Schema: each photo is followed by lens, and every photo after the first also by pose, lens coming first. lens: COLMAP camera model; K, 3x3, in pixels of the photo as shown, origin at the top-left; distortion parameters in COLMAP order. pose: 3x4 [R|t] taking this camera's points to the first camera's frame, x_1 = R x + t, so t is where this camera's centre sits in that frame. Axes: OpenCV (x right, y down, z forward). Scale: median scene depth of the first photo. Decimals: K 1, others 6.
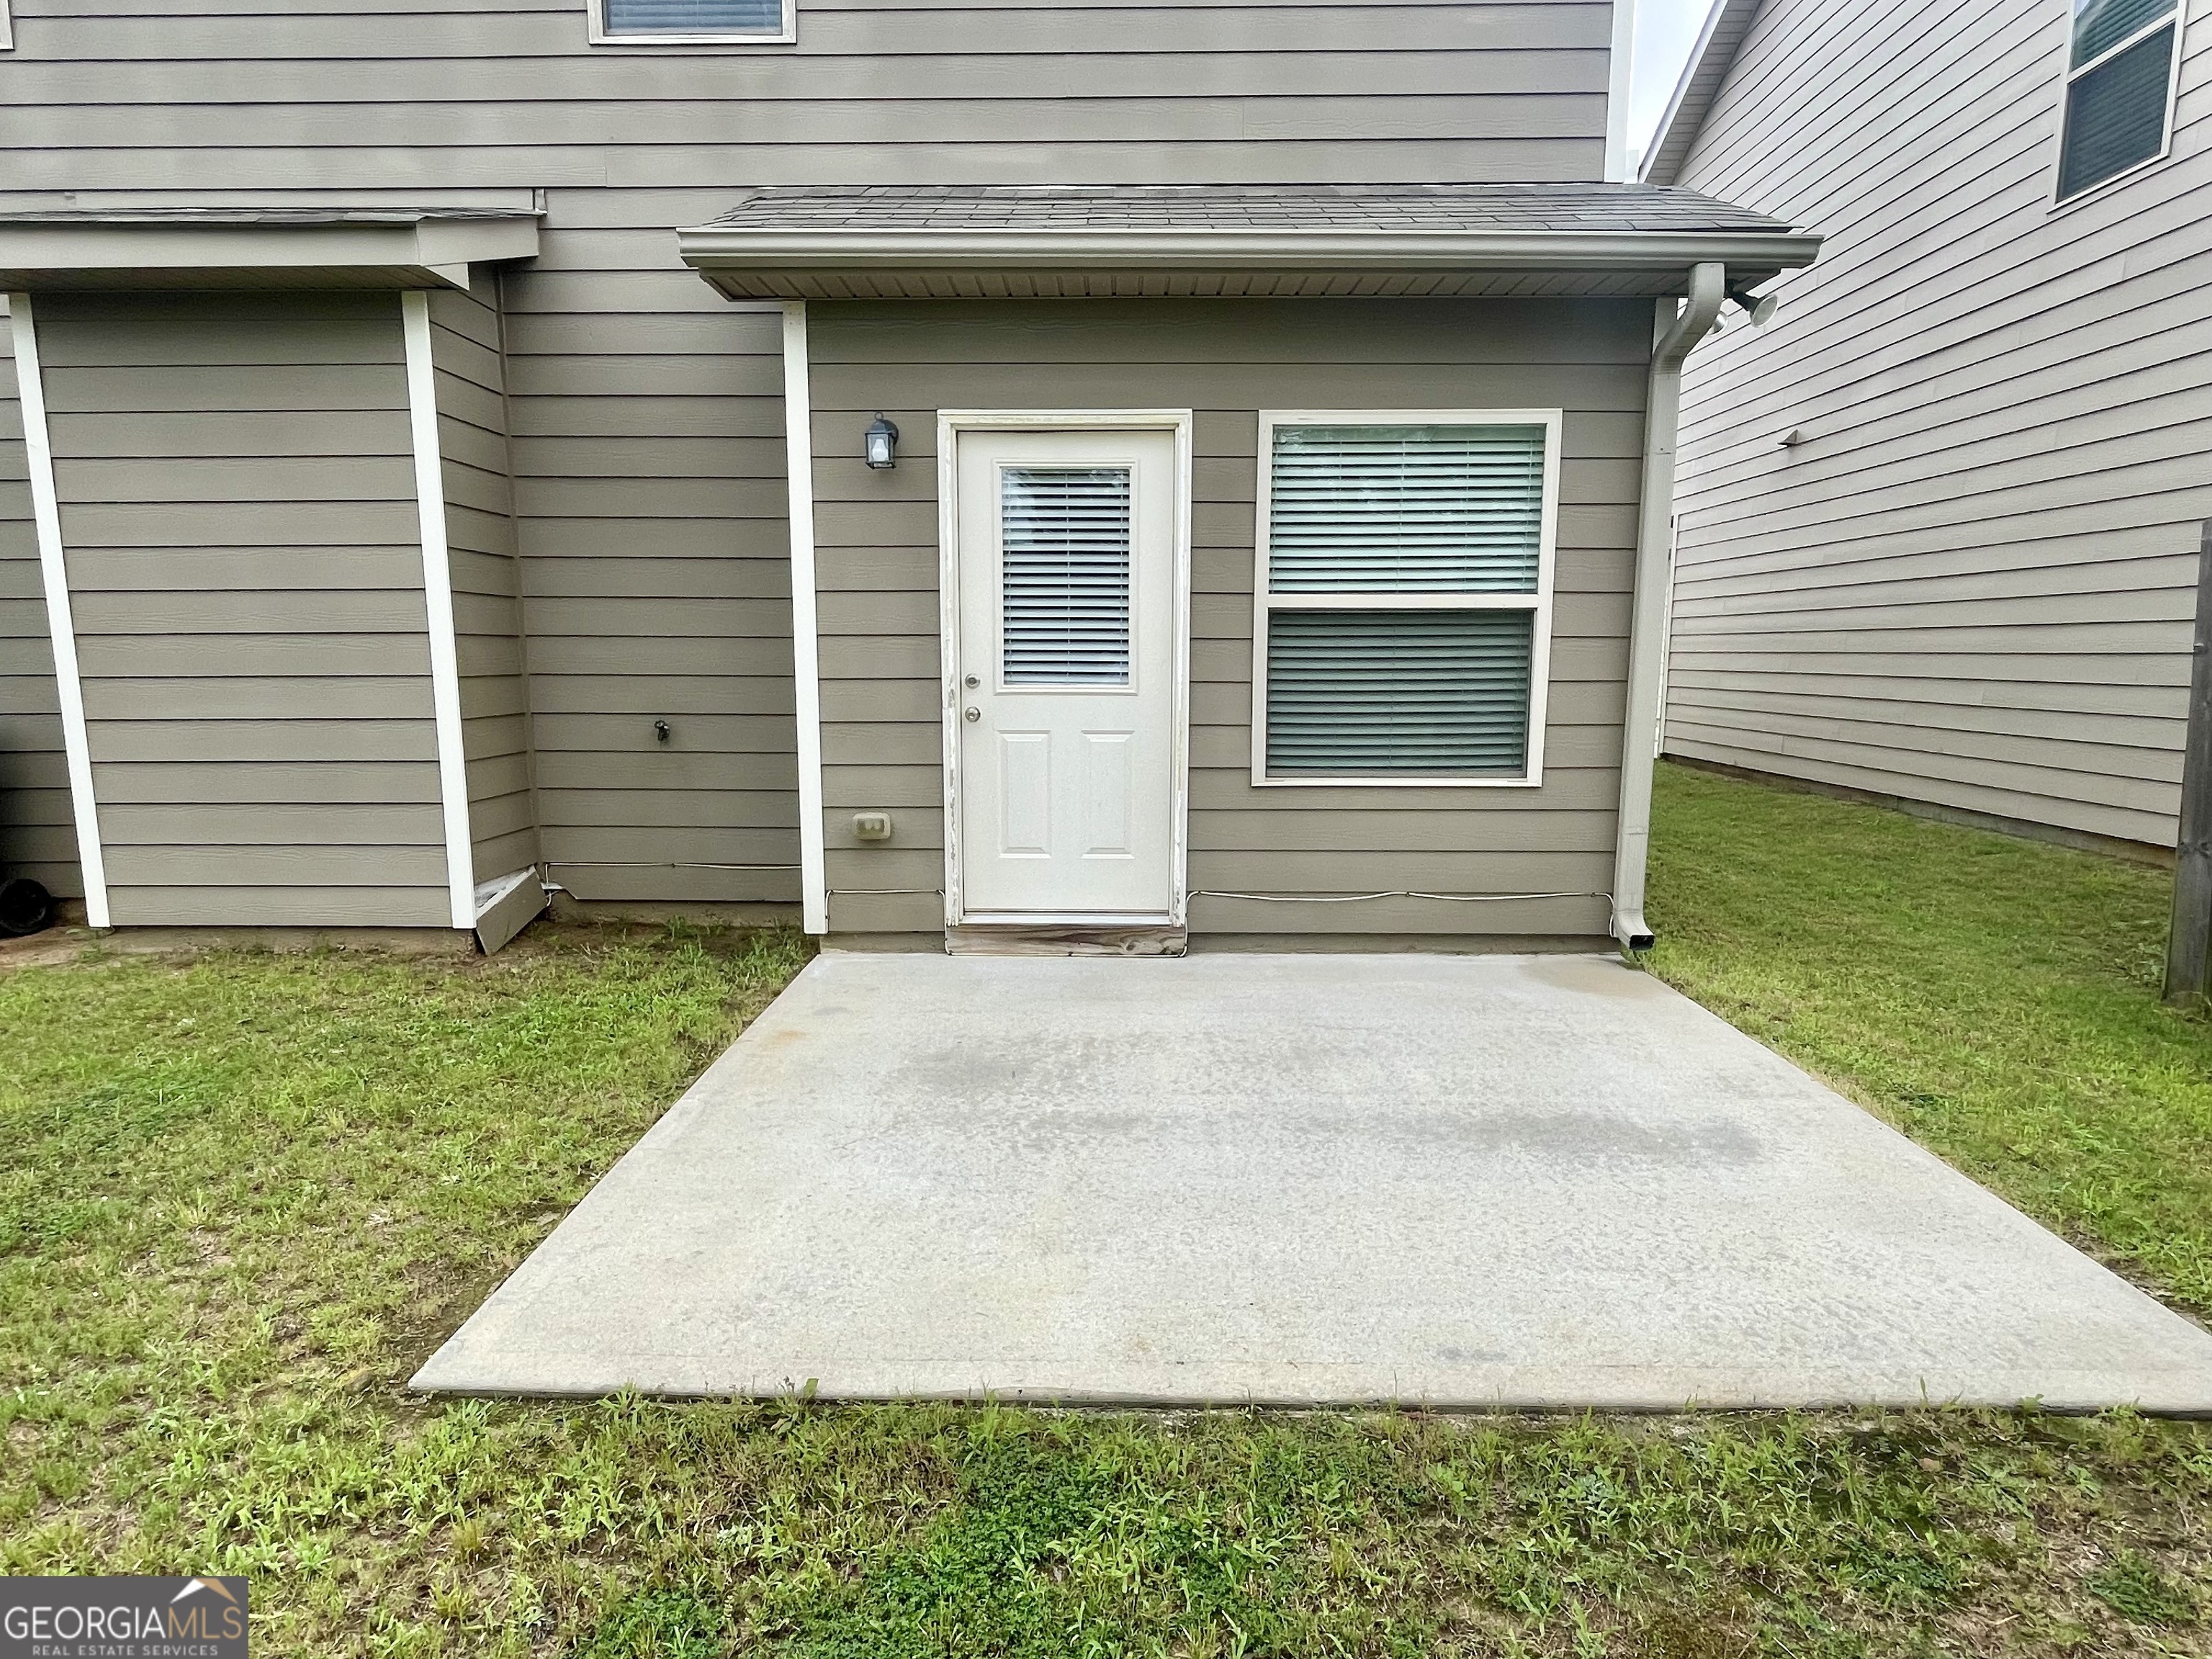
lens RADIAL K [[1196.9, 0, 1106.0], [0, 1196.9, 829.5], [0, 0, 1]] dist [0.000140, -0.001725]
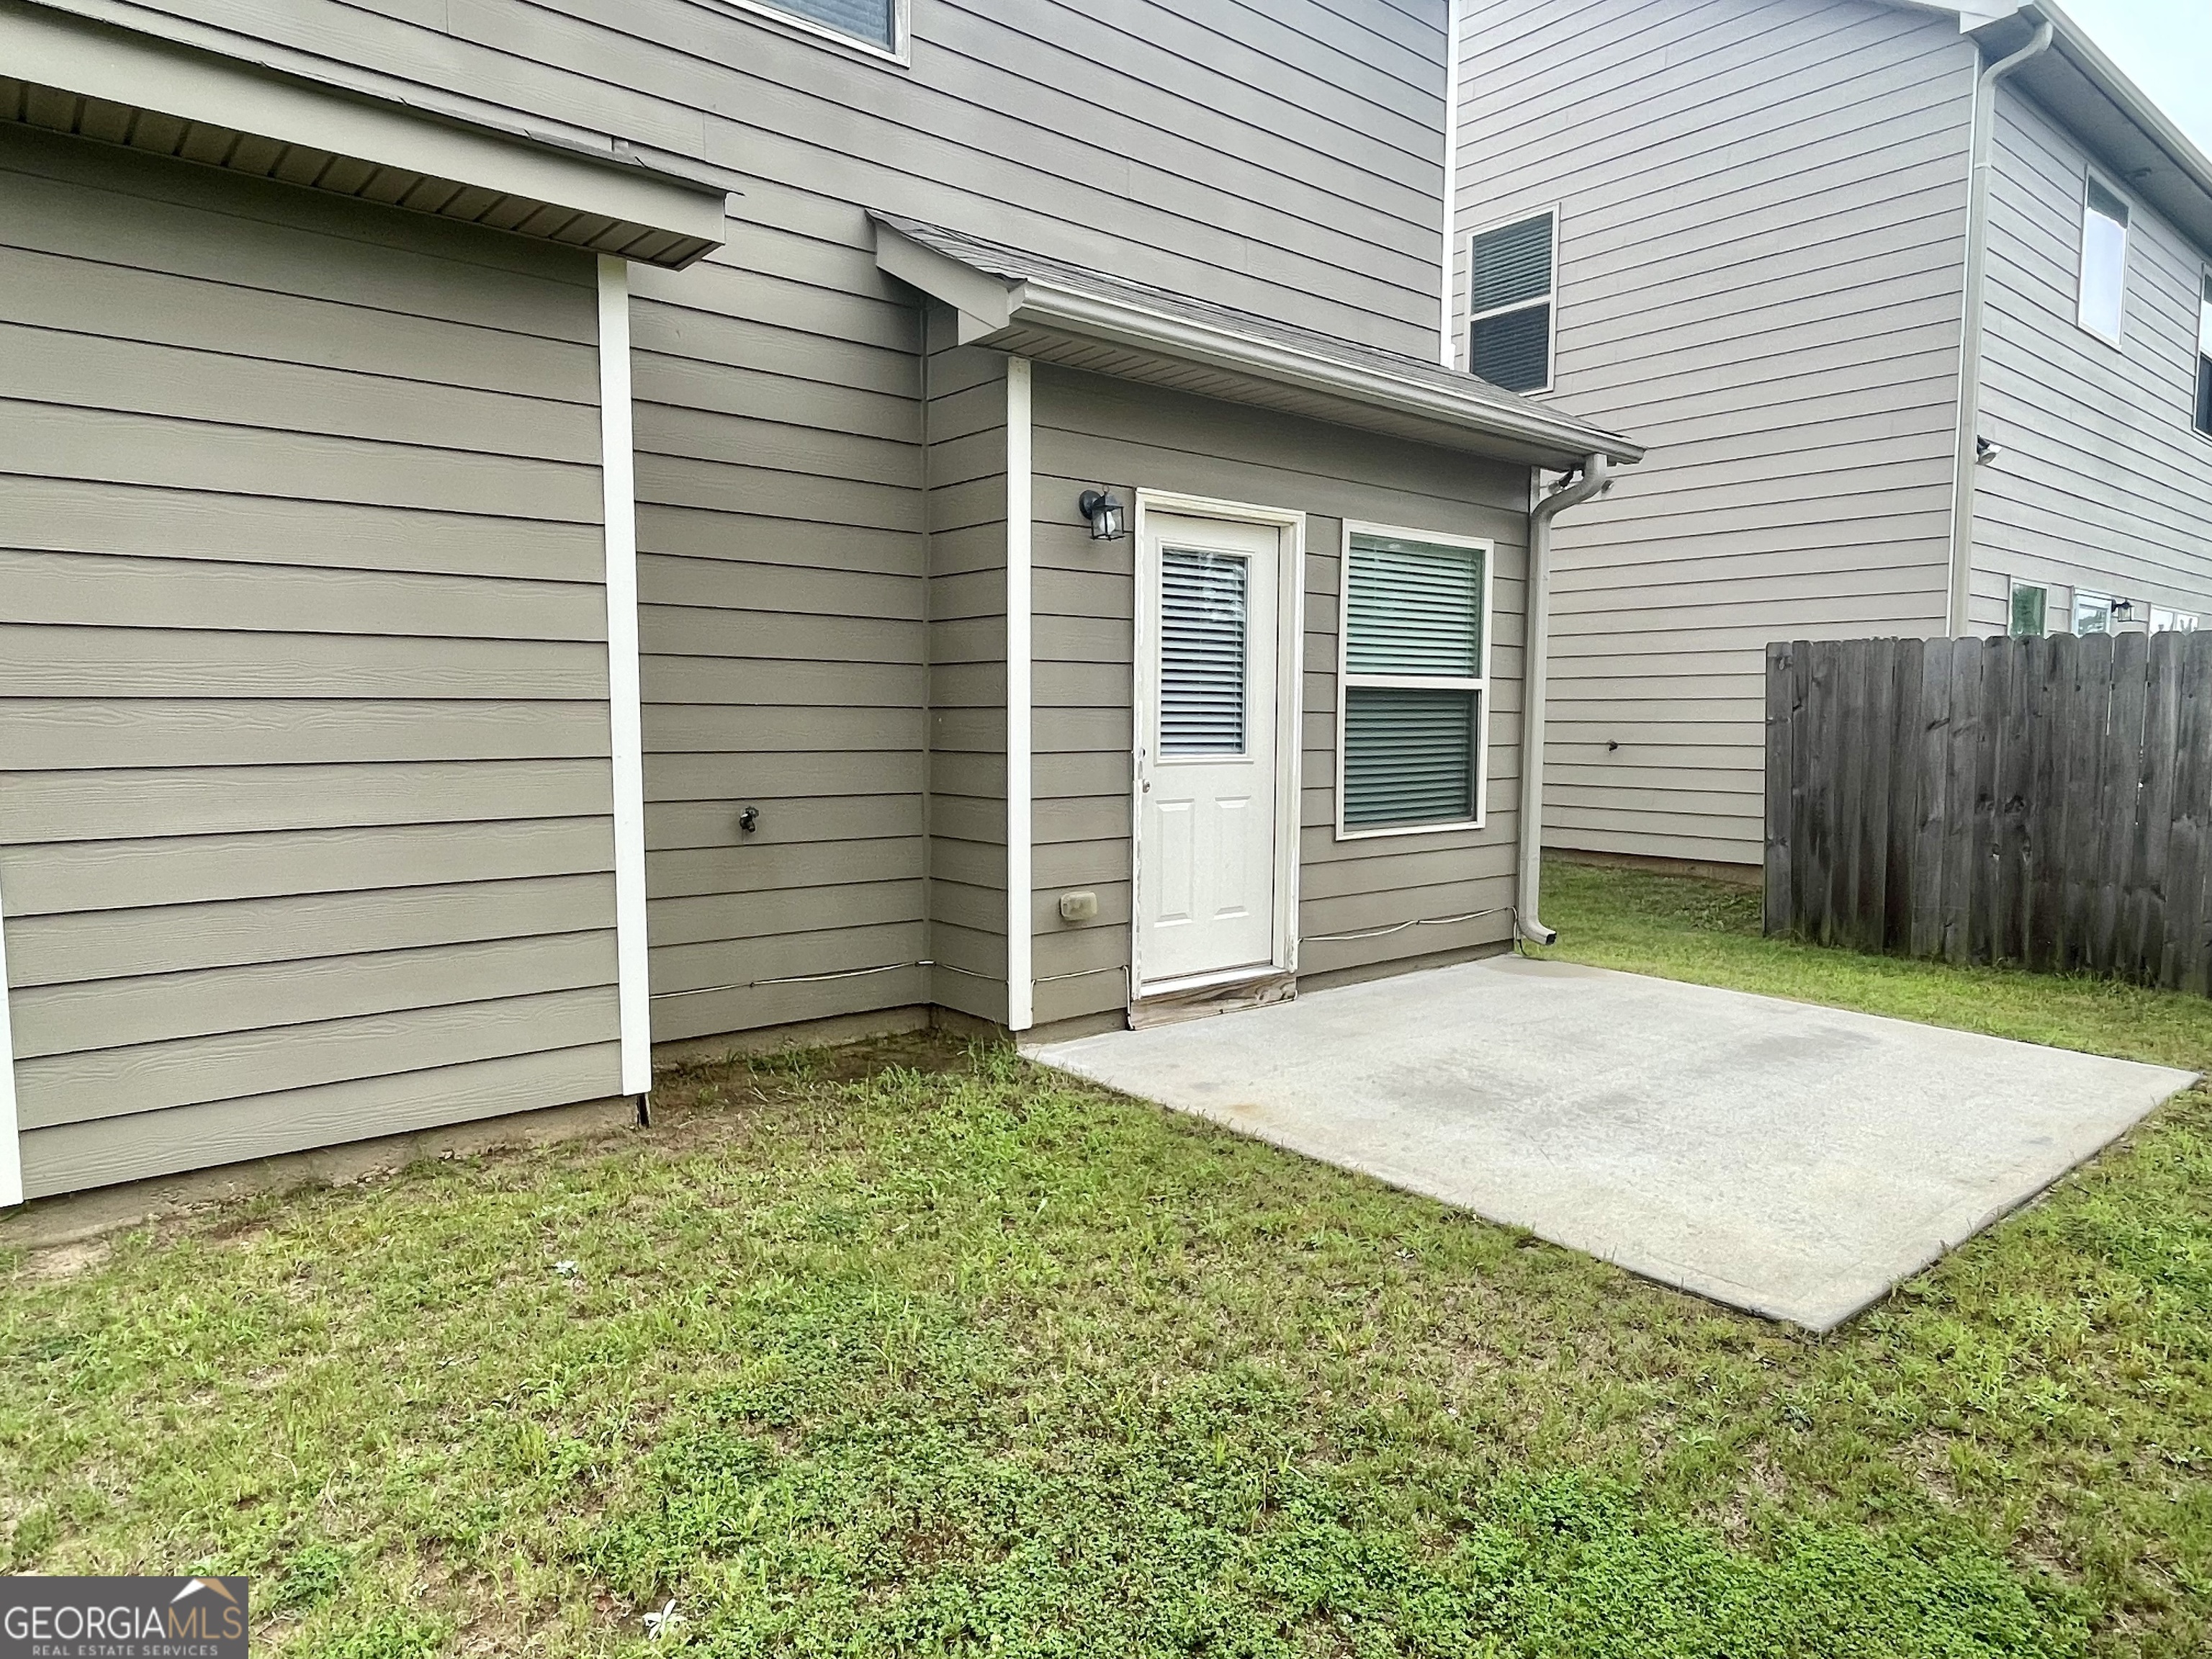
lens RADIAL K [[1340.2, 0, 1106.0], [0, 1340.2, 829.5], [0, 0, 1]] dist [-0.000102, -0.000167]
pose [[0.760219, -0.053343, 0.647473, -0.876681], [0.090977, 0.995544, -0.024799, -0.034983], [-0.643265, 0.077758, 0.761685, 0.168300]]
